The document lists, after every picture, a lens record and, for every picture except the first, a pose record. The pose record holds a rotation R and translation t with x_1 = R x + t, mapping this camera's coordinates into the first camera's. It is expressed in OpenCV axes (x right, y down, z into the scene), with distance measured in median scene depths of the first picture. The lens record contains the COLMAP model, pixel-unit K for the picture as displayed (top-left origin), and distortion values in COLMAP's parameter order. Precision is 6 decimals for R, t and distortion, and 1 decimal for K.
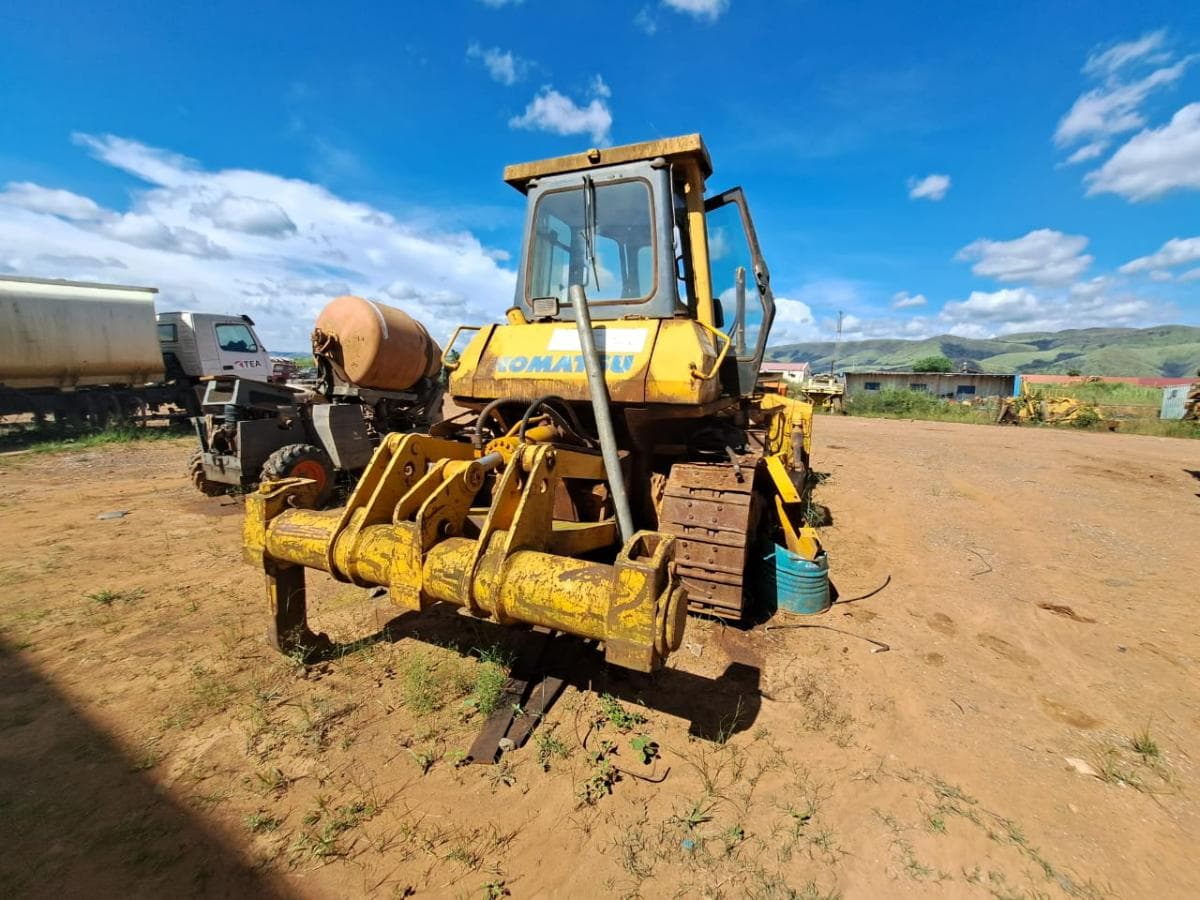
lens RADIAL K [[483.5, 0, 590.2], [0, 483.5, 449.8], [0, 0, 1]] dist [-0.020550, 0.000127]
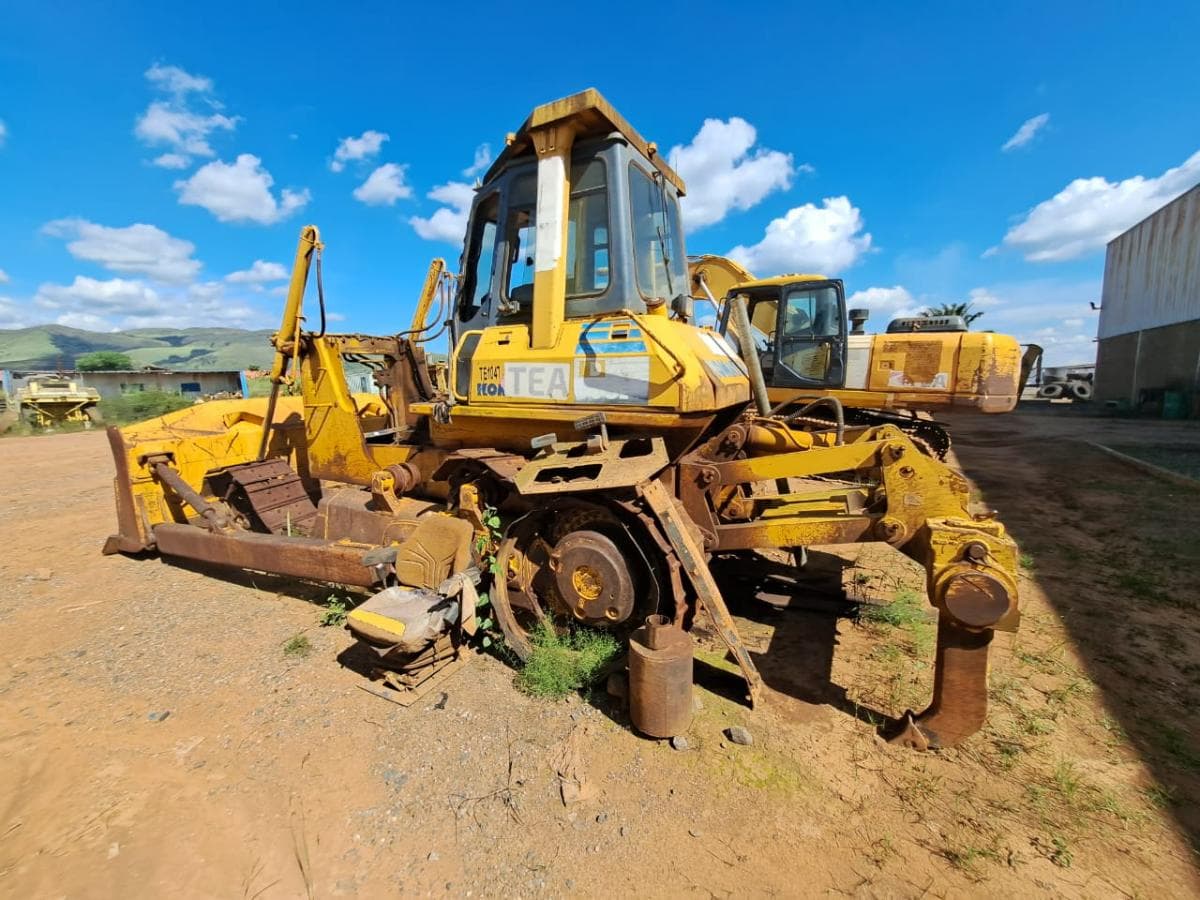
lens RADIAL K [[479.6, 0, 607.7], [0, 479.6, 450.9], [0, 0, 1]] dist [-0.018773, -0.000220]
pose [[0.083962, -0.175651, 0.980866, -1.088453], [0.163693, 0.973400, 0.160302, -0.205448], [-0.982932, 0.147101, 0.110481, 1.128590]]
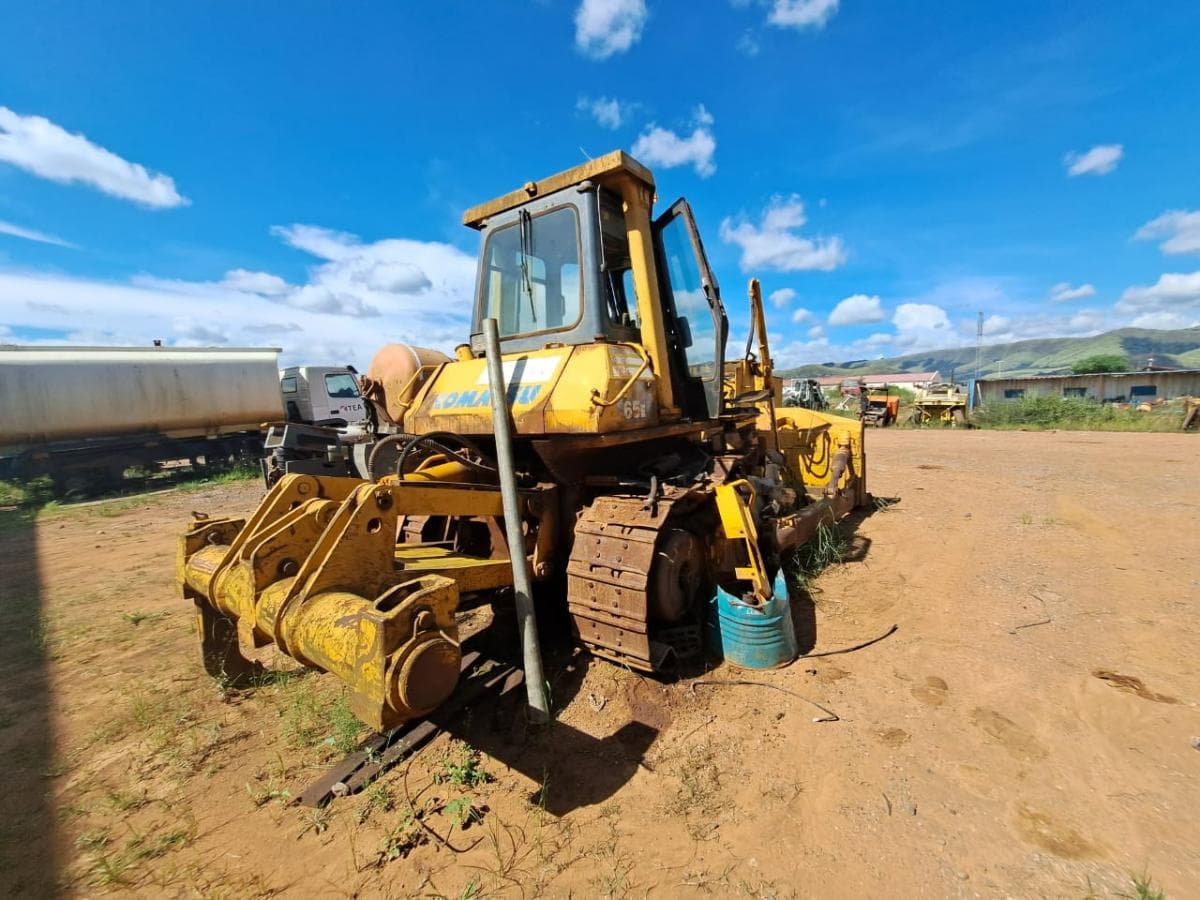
lens RADIAL K [[480.2, 0, 604.0], [0, 480.2, 453.7], [0, 0, 1]] dist [-0.019696, -0.000037]
pose [[0.977312, -0.034401, -0.208991, 0.369280], [0.024870, 0.998535, -0.048059, -0.009047], [0.210339, 0.041771, 0.976736, 0.086939]]
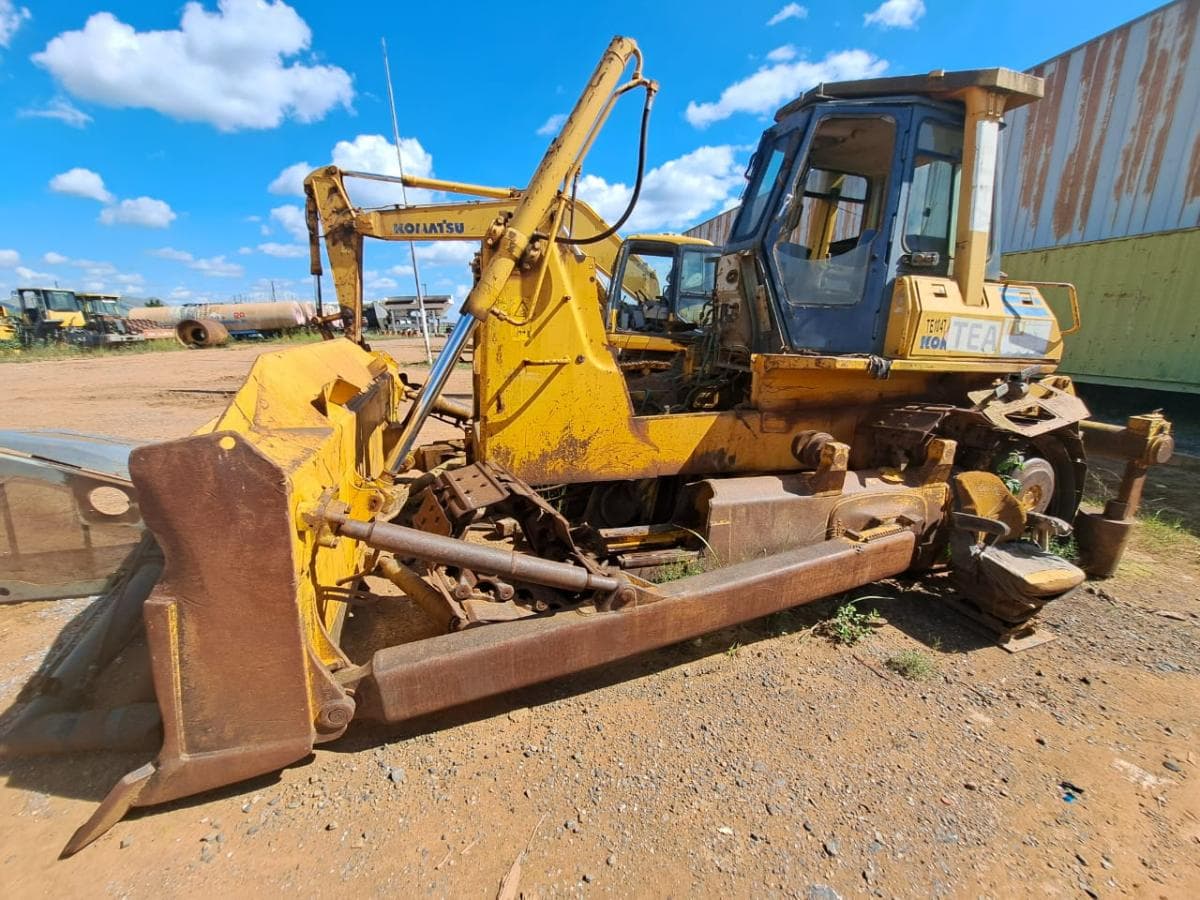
lens RADIAL K [[476.9, 0, 608.2], [0, 476.9, 451.5], [0, 0, 1]] dist [-0.022218, 0.000546]
pose [[-0.646616, -0.233788, 0.726107, -0.471590], [0.072506, 0.928731, 0.363596, -0.393971], [-0.759362, 0.287754, -0.583581, 2.525945]]
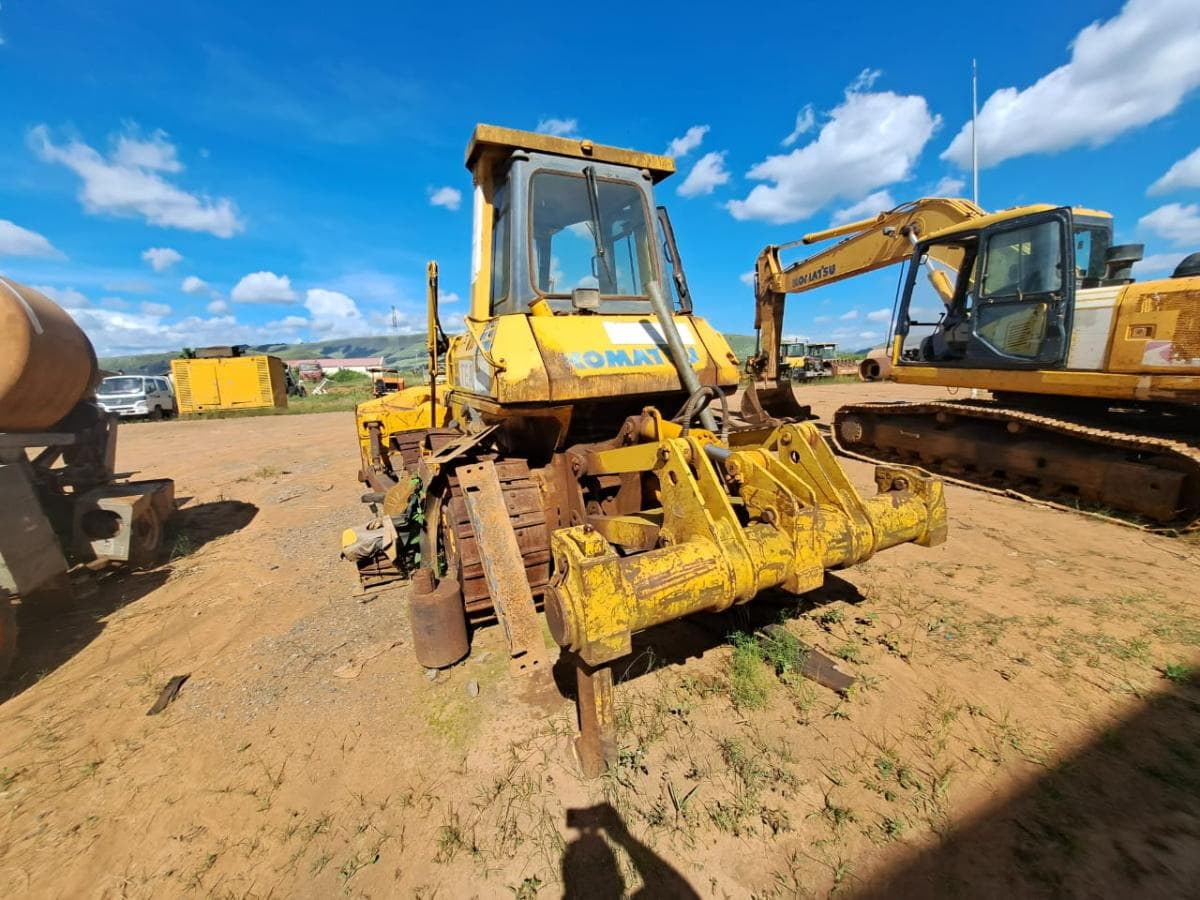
lens RADIAL K [[483.1, 0, 605.0], [0, 483.1, 449.9], [0, 0, 1]] dist [-0.017857, -0.000091]
pose [[0.639877, -0.180212, 0.747049, -0.859324], [0.171411, 0.981094, 0.089850, -0.086958], [-0.749117, 0.070560, 0.658669, 0.384644]]
